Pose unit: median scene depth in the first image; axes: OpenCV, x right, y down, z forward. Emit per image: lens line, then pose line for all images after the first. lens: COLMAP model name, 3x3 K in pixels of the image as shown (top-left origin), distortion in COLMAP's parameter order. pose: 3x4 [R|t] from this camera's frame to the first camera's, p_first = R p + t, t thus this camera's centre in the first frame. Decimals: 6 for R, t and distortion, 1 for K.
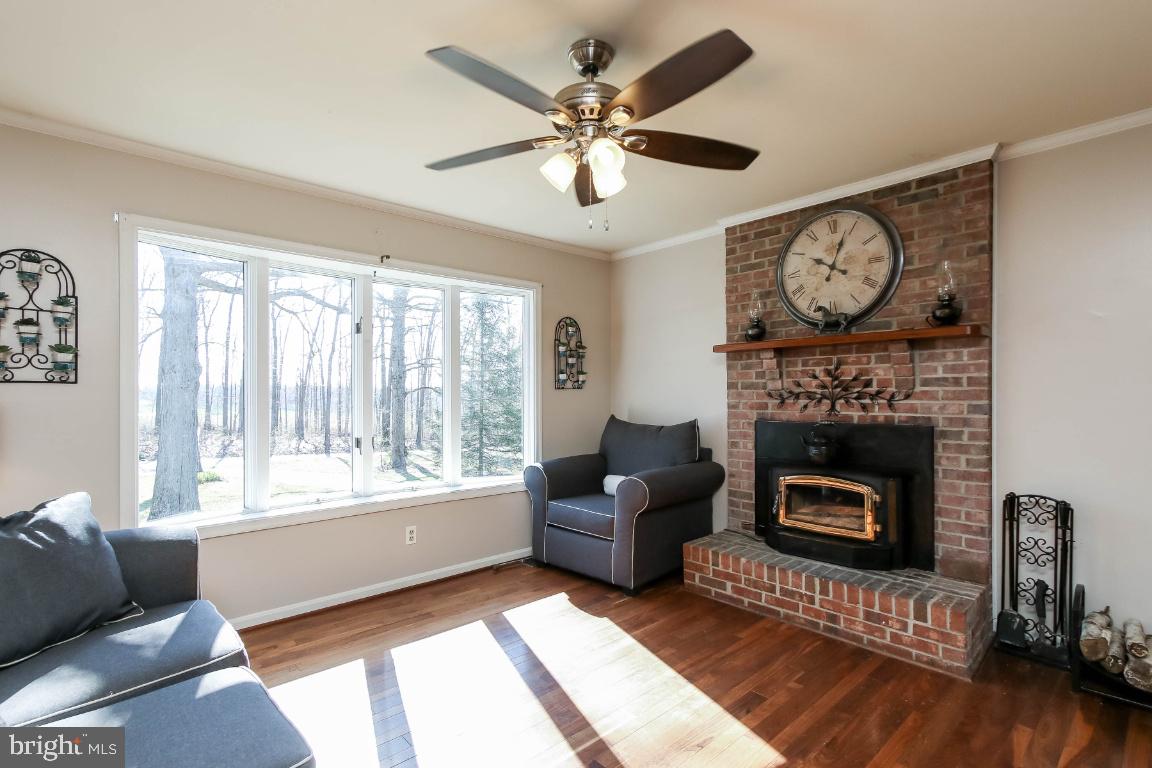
lens RADIAL K [[550.6, 0, 574.6], [0, 550.6, 390.4], [0, 0, 1]] dist [-0.001125, -0.000601]
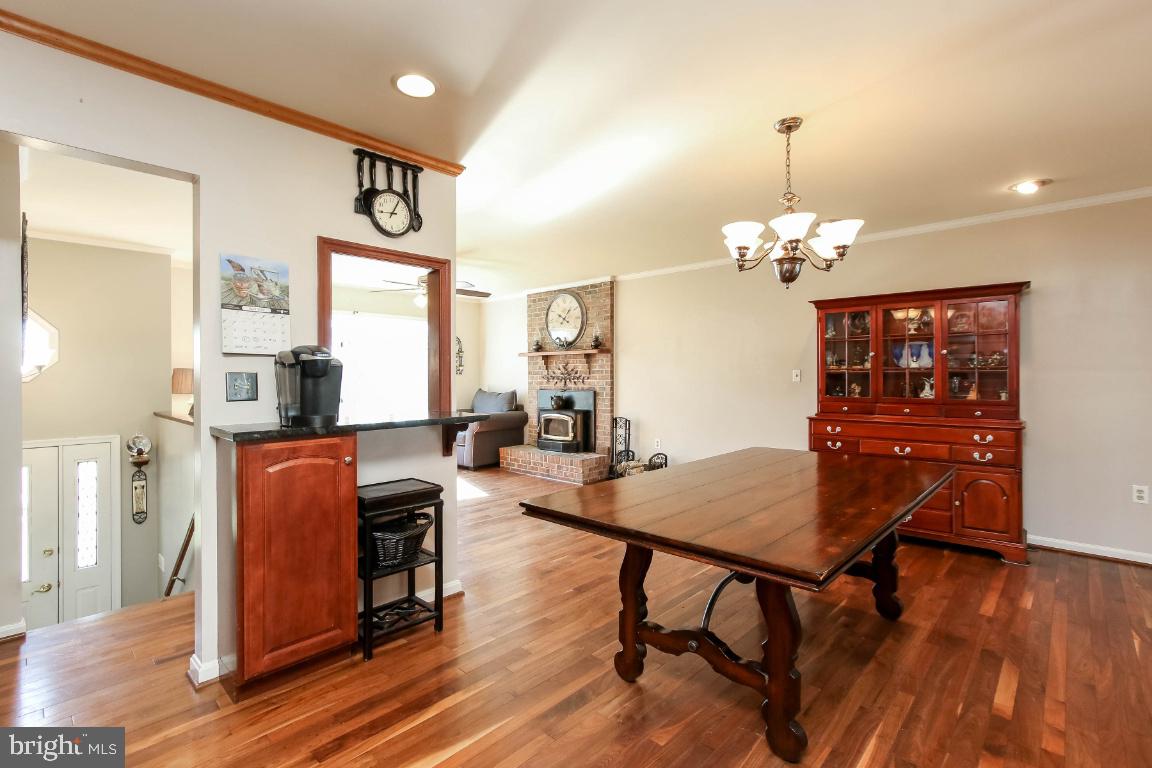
lens RADIAL K [[550.6, 0, 576.8], [0, 550.6, 378.8], [0, 0, 1]] dist [-0.001125, -0.000601]
pose [[0.996835, 0.000907, 0.079490, 0.349354], [-0.001600, 0.999961, 0.008659, -0.005374], [-0.079479, -0.008758, 0.996798, -1.205719]]
